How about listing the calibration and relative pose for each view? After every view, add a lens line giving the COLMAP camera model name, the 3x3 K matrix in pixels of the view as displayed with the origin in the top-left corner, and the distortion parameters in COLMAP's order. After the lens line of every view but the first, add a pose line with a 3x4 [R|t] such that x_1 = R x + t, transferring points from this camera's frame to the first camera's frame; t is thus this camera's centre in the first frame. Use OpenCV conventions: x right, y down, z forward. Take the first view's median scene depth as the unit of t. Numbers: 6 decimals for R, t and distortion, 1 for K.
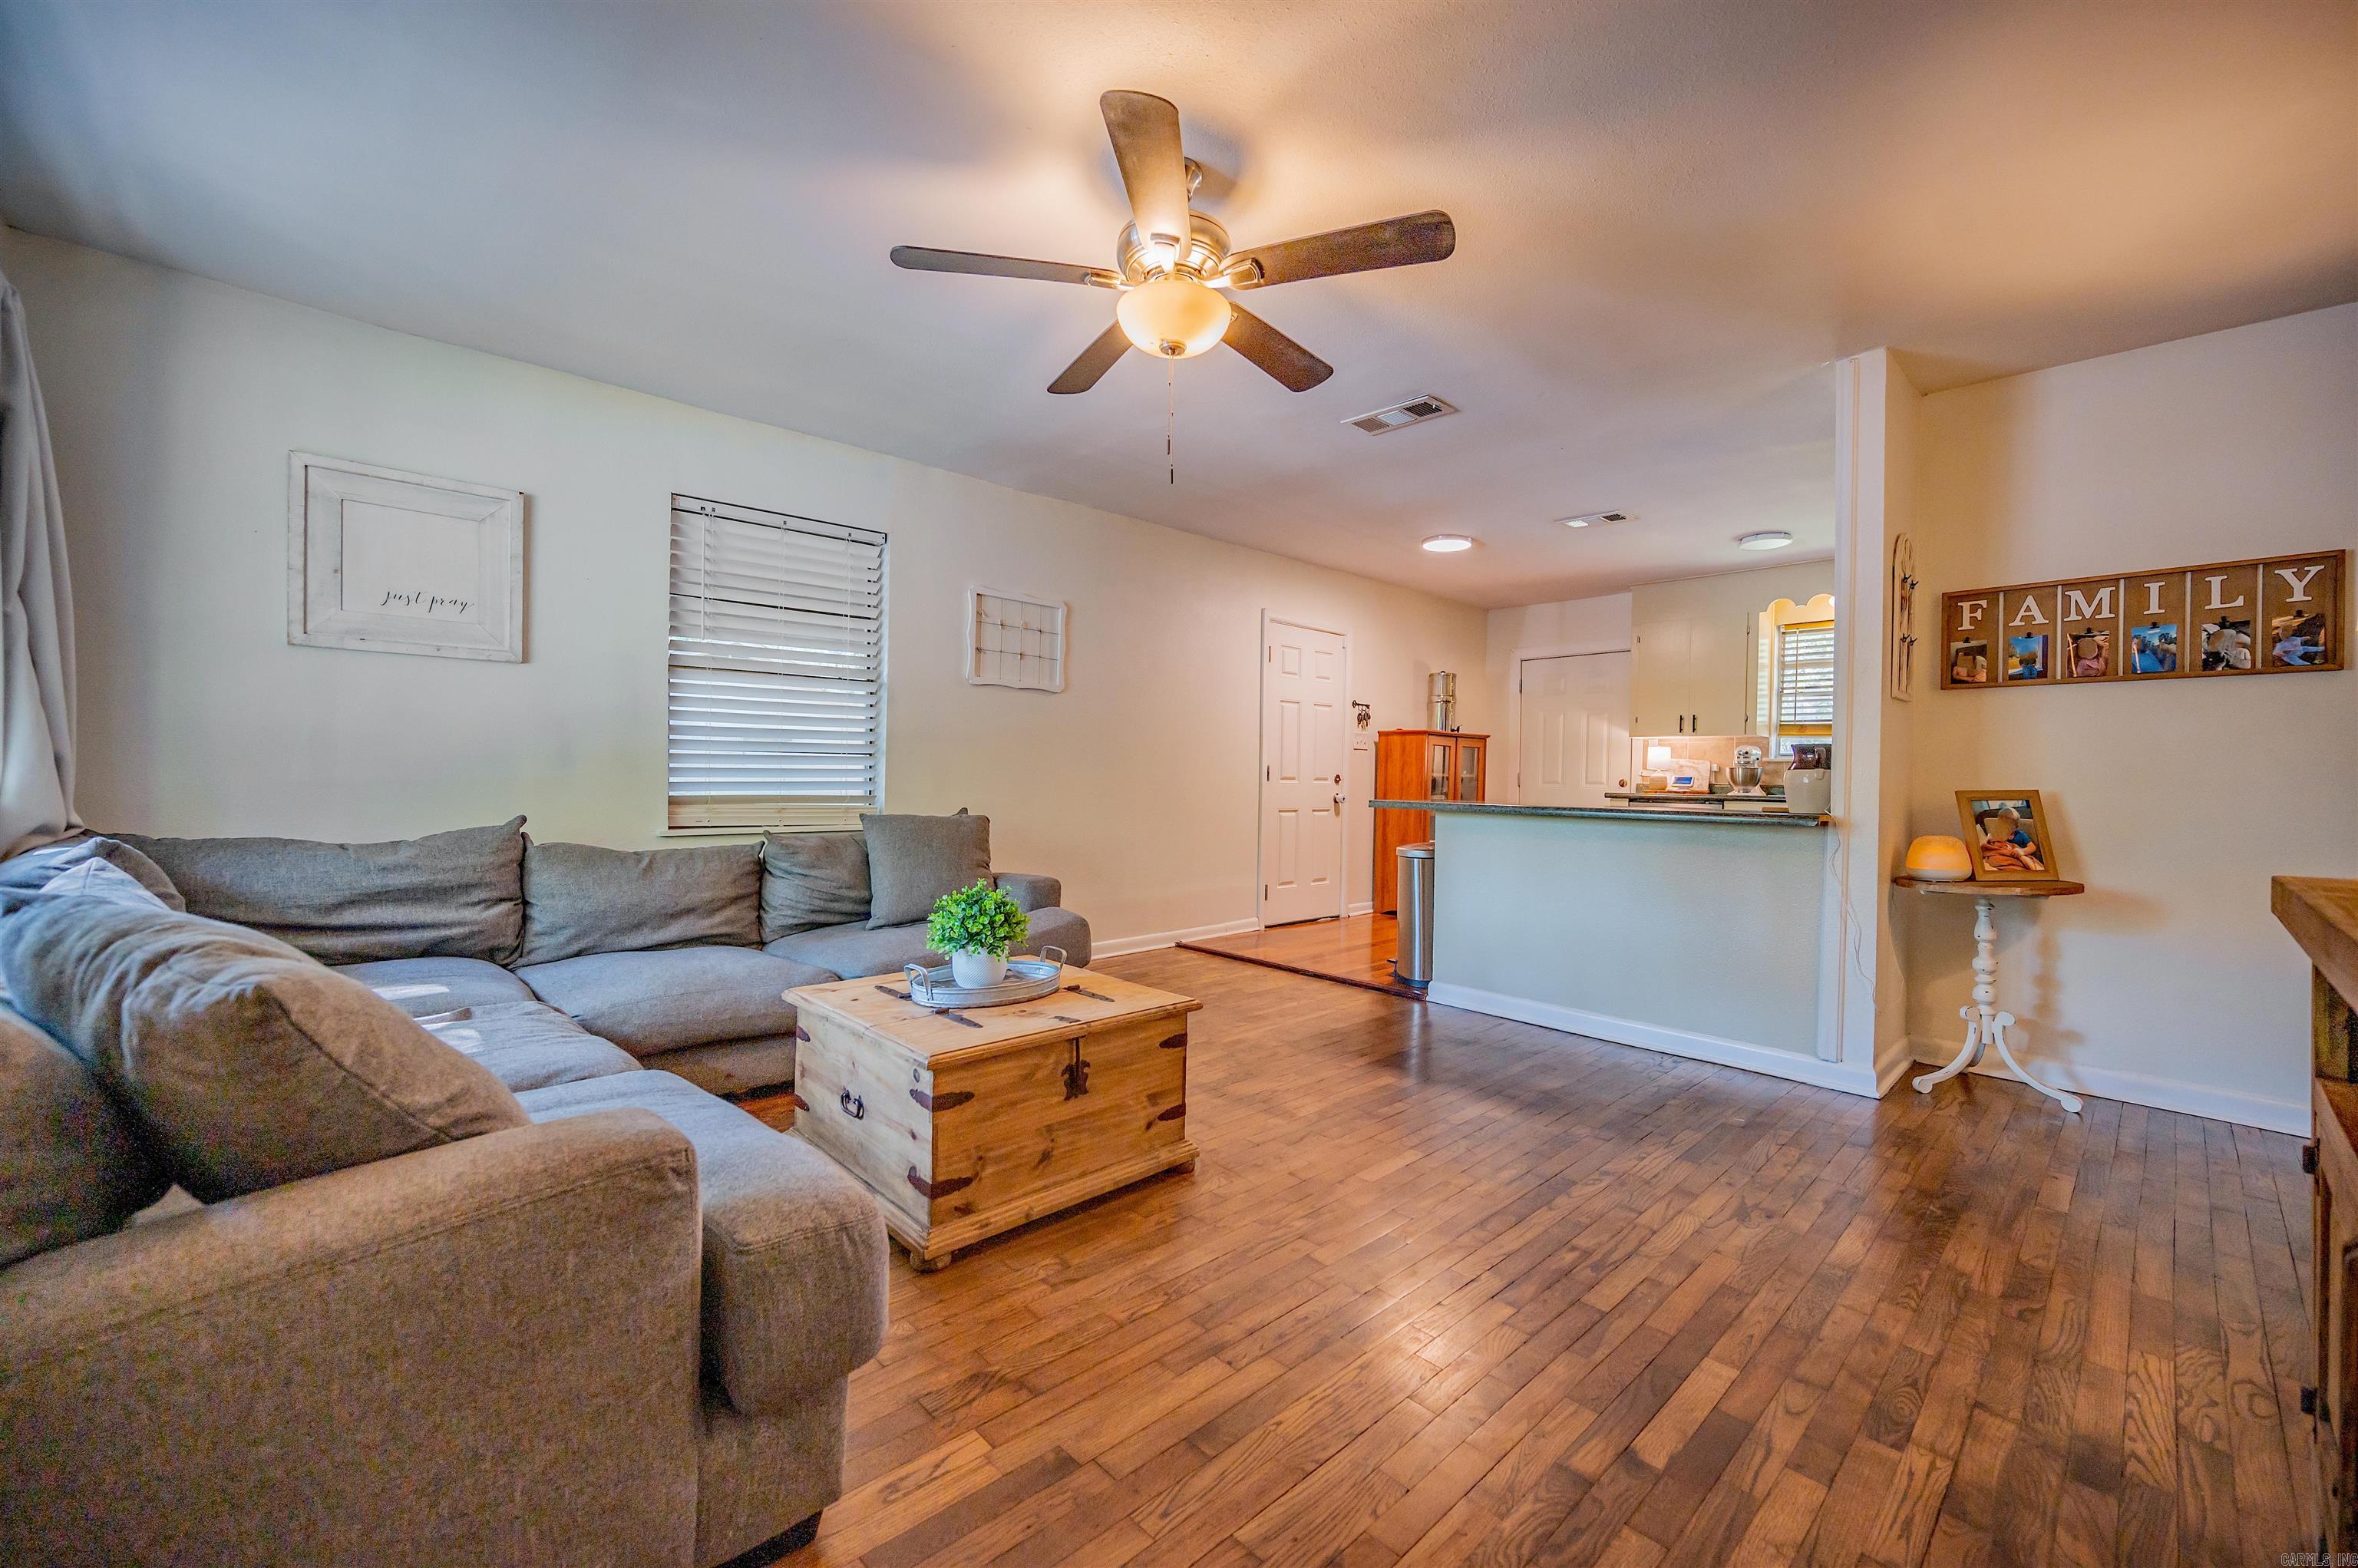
lens RADIAL K [[935.4, 0, 1170.8], [0, 935.4, 791.8], [0, 0, 1]] dist [-0.001476, -0.000772]
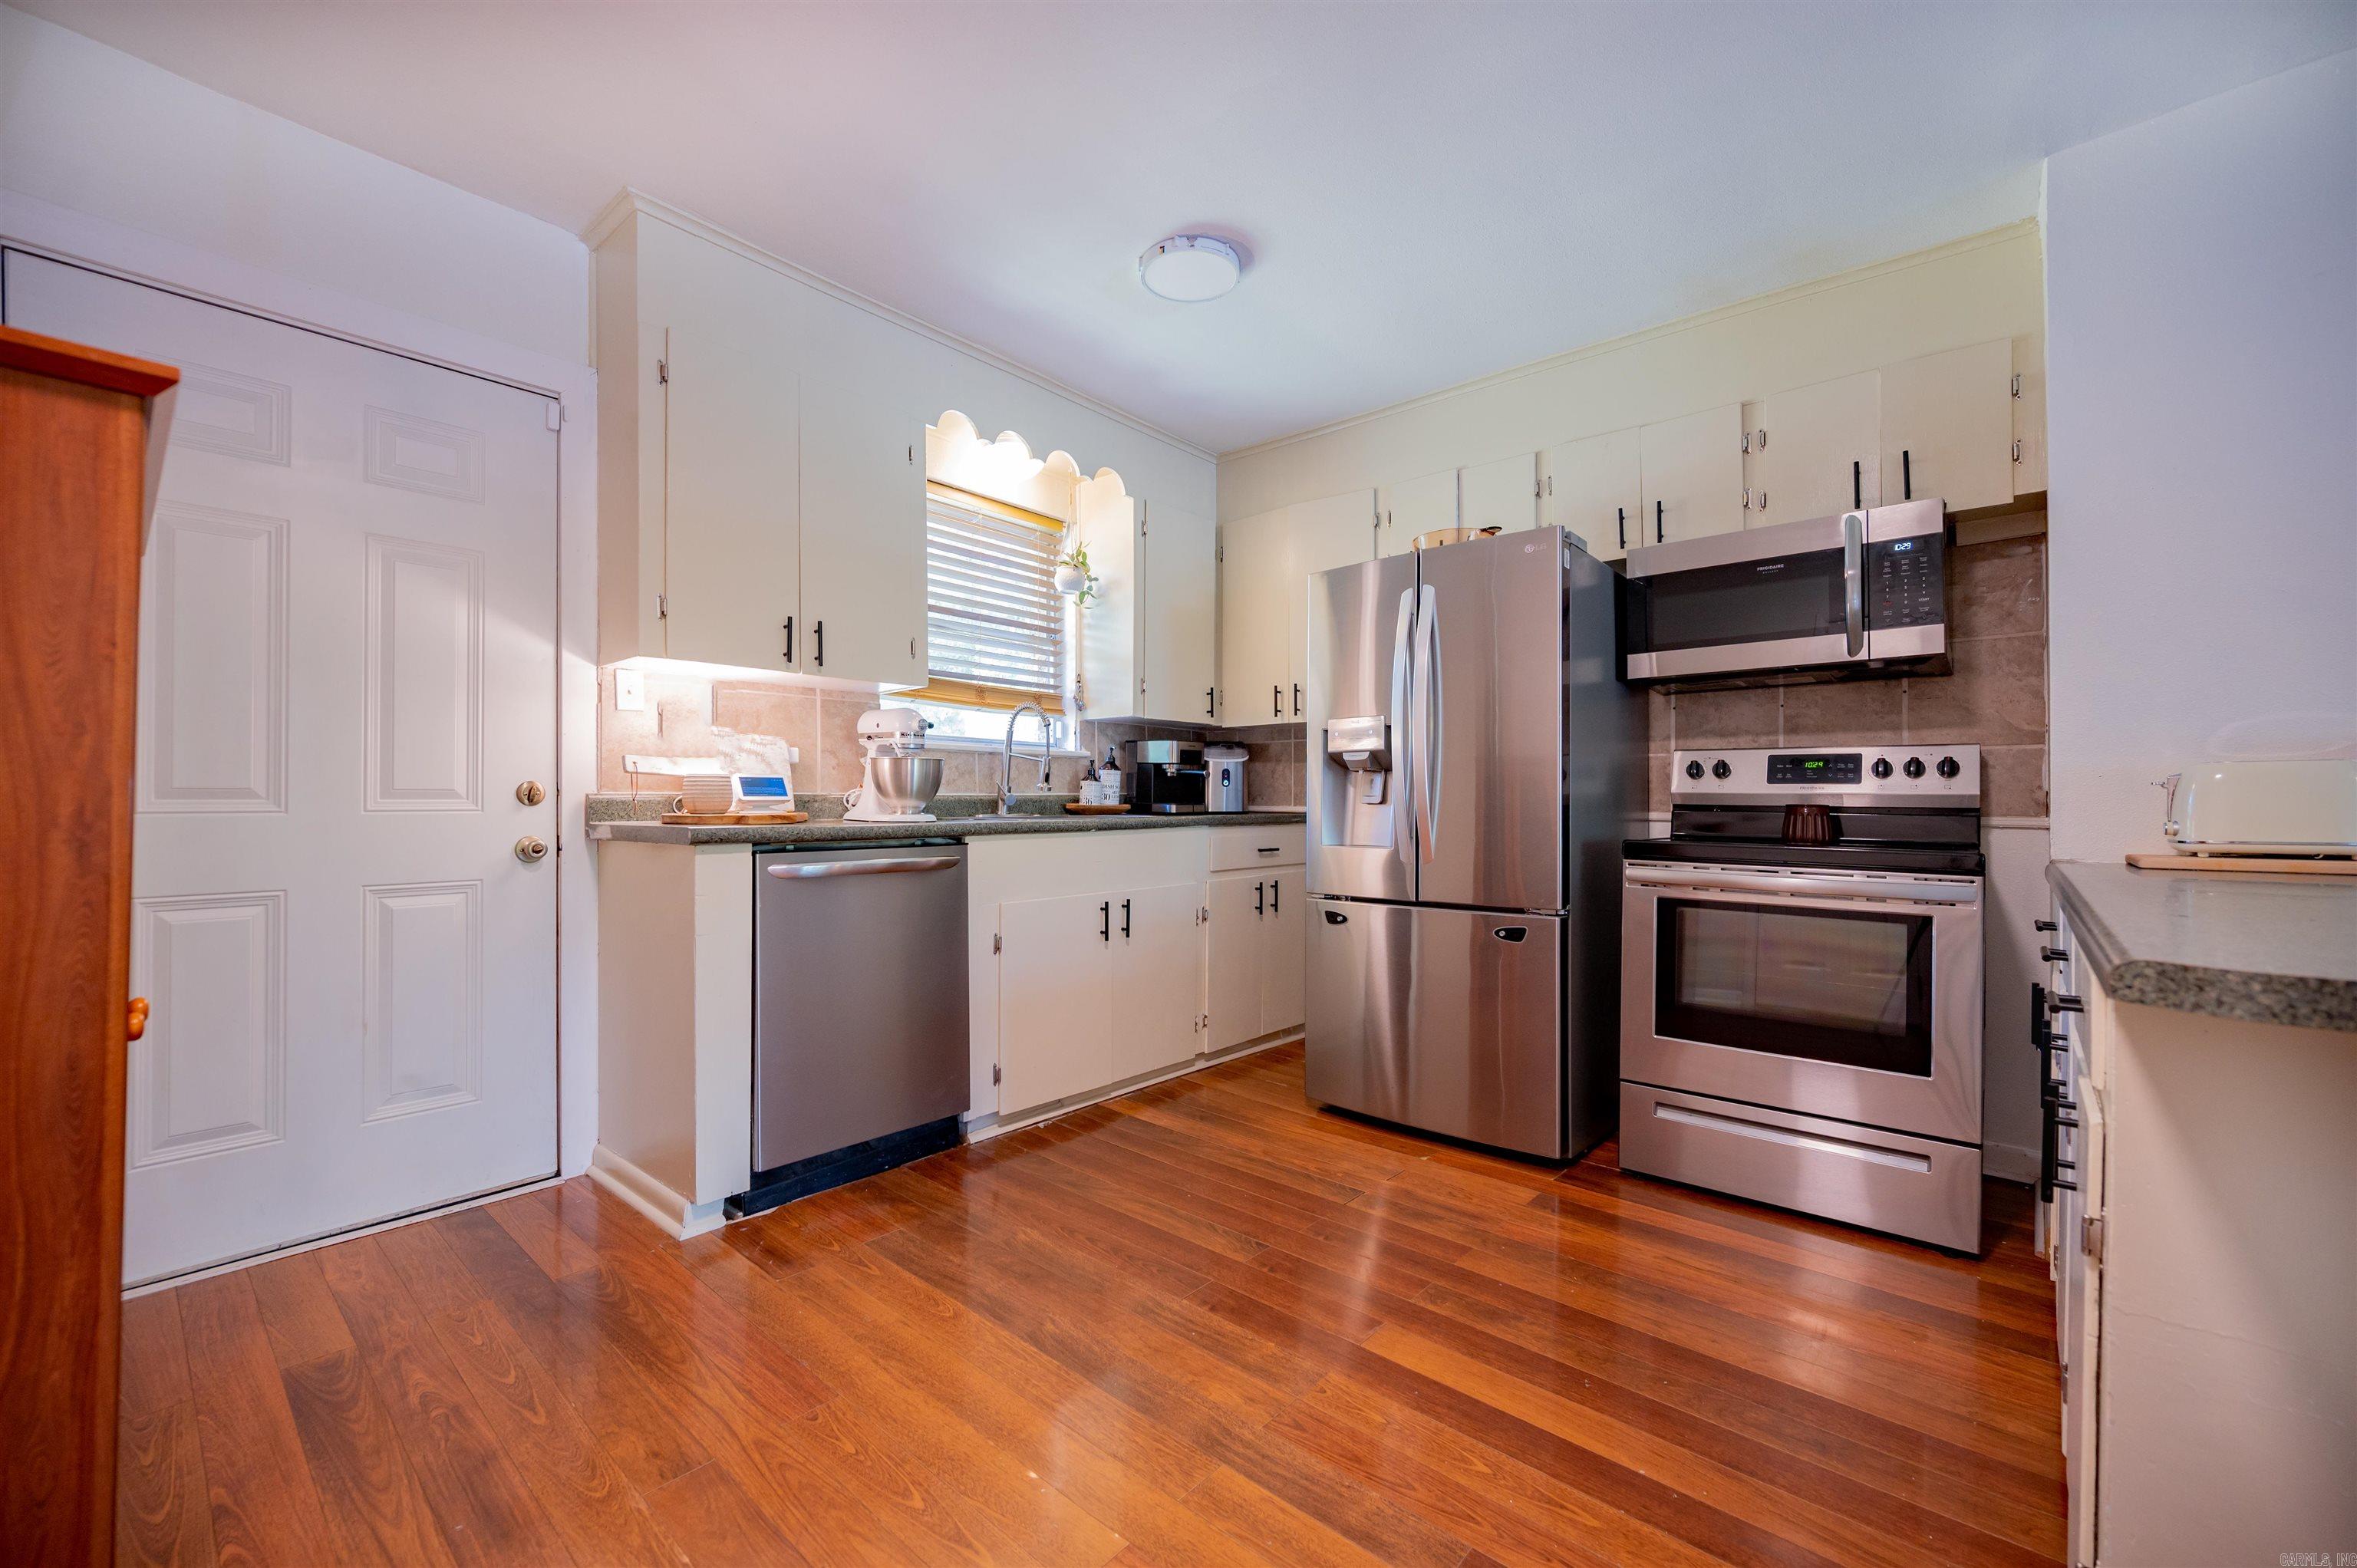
lens RADIAL K [[935.0, 0, 1173.2], [0, 935.0, 790.9], [0, 0, 1]] dist [-0.001476, -0.000772]
pose [[-0.111153, -0.006734, 0.993780, 0.329755], [0.003315, 0.999969, 0.007146, -0.028136], [-0.993798, 0.004089, -0.111127, 1.955851]]
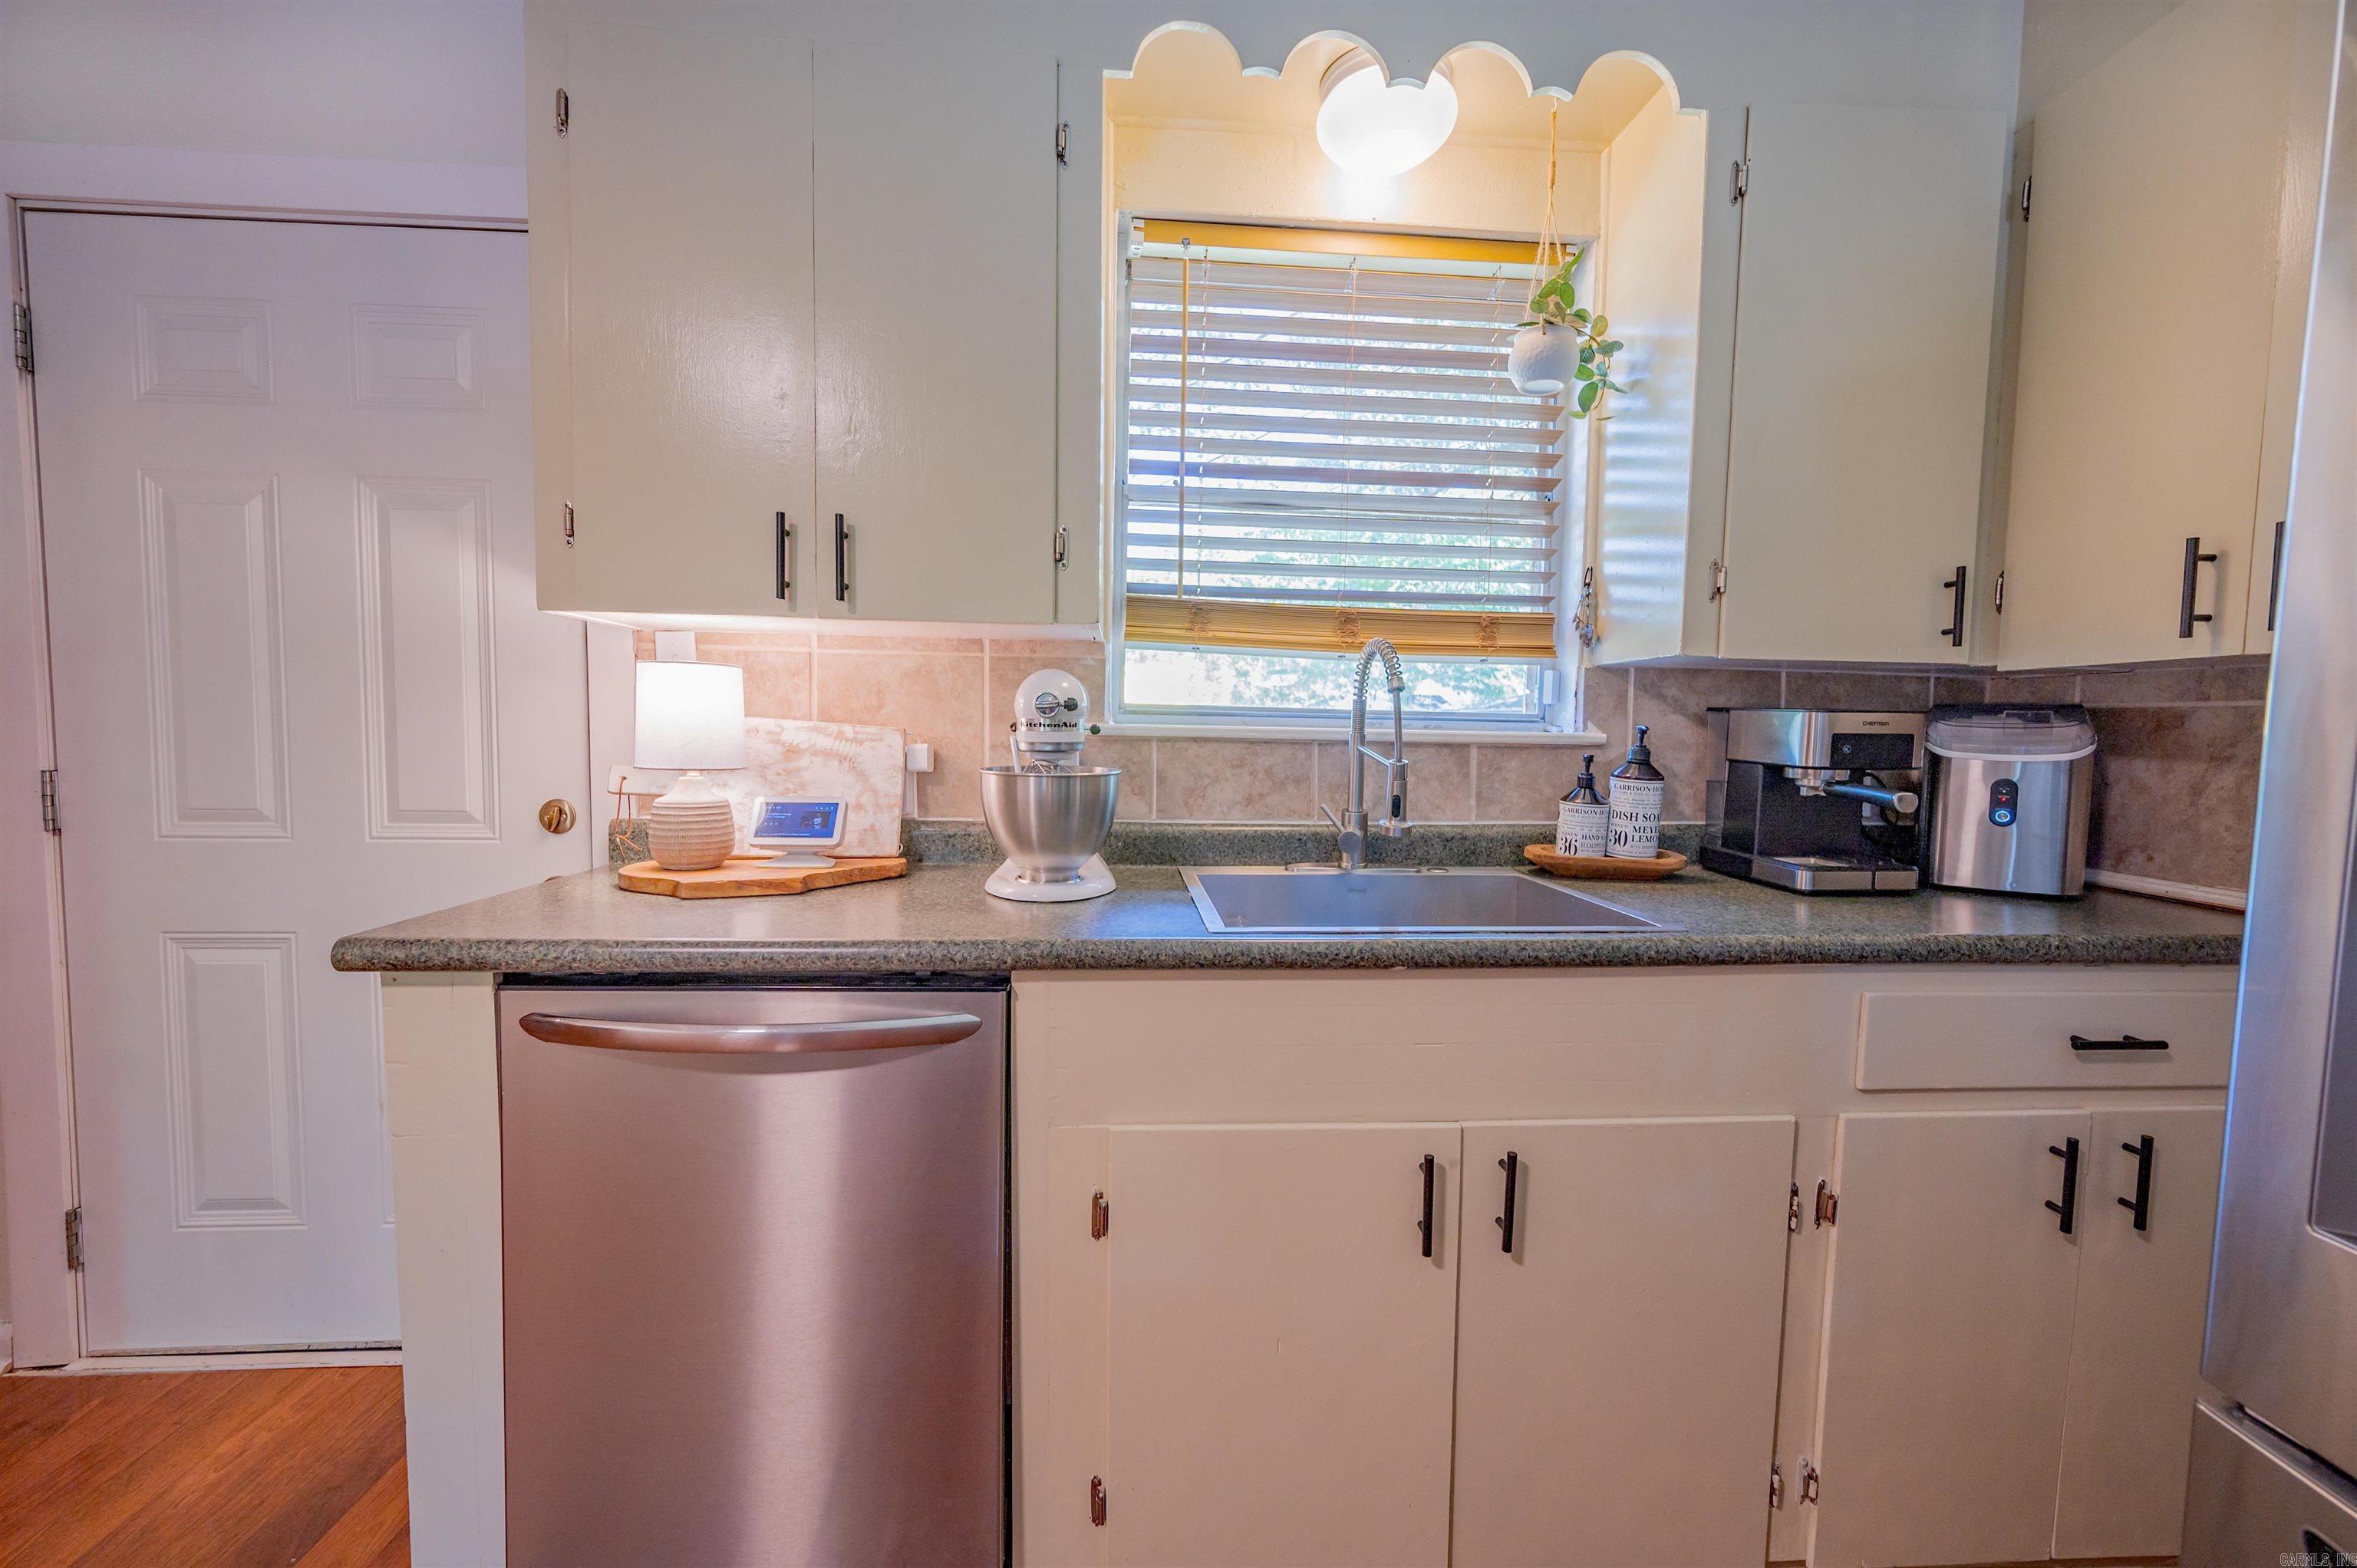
lens RADIAL K [[935.0, 0, 1198.7], [0, 935.0, 779.8], [0, 0, 1]] dist [-0.001476, -0.000772]
pose [[0.624689, -0.053012, 0.779072, 0.971027], [-0.002250, 0.997567, 0.069684, -0.083405], [-0.780870, -0.045283, 0.623050, 1.761015]]
